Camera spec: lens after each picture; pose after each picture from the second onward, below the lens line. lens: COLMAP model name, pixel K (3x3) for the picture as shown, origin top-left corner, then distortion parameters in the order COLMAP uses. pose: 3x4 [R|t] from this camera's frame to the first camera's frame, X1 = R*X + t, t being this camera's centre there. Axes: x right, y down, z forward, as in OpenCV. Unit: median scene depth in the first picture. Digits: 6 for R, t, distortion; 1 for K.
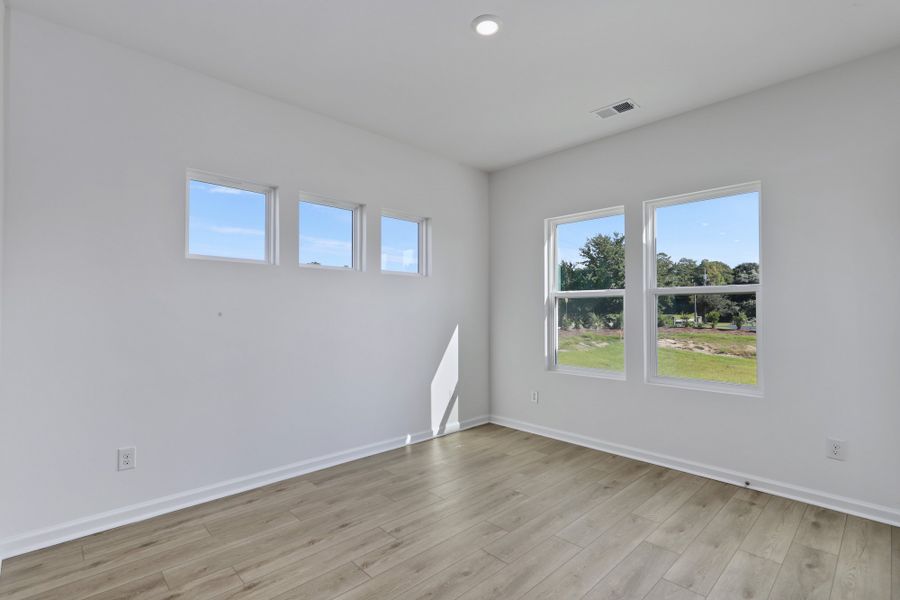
lens RADIAL K [[424.5, 0, 450.0], [0, 424.5, 300.0], [0, 0, 1]] dist [0.003475, 0.000388]
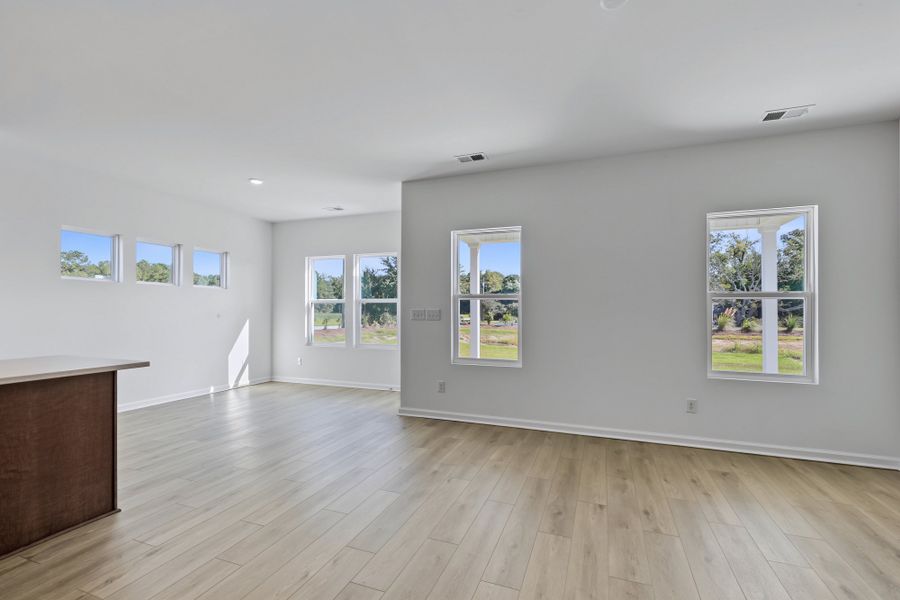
lens RADIAL K [[405.1, 0, 454.2], [0, 405.1, 307.8], [0, 0, 1]] dist [0.001575, -0.000014]
pose [[0.901166, 0.005468, 0.433439, 0.056994], [-0.013088, 0.999808, 0.014599, -0.016713], [-0.433276, -0.018829, 0.901065, -0.725348]]
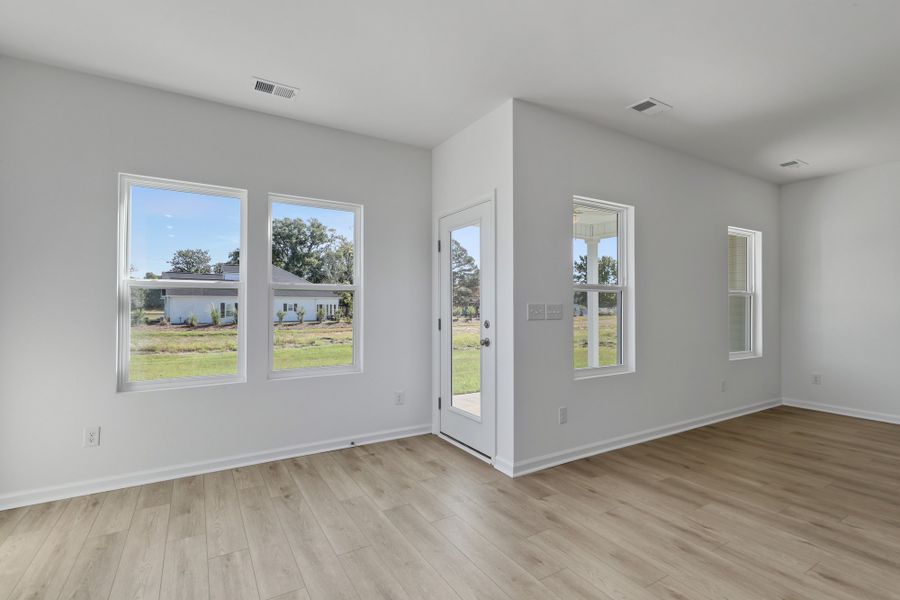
lens RADIAL K [[418.2, 0, 450.0], [0, 418.2, 300.0], [0, 0, 1]] dist [0.003567, 0.000439]
pose [[0.219649, 0.011200, 0.975515, -0.319778], [-0.023631, 0.999702, -0.006157, 0.005957], [-0.975293, -0.021700, 0.219848, 0.324726]]
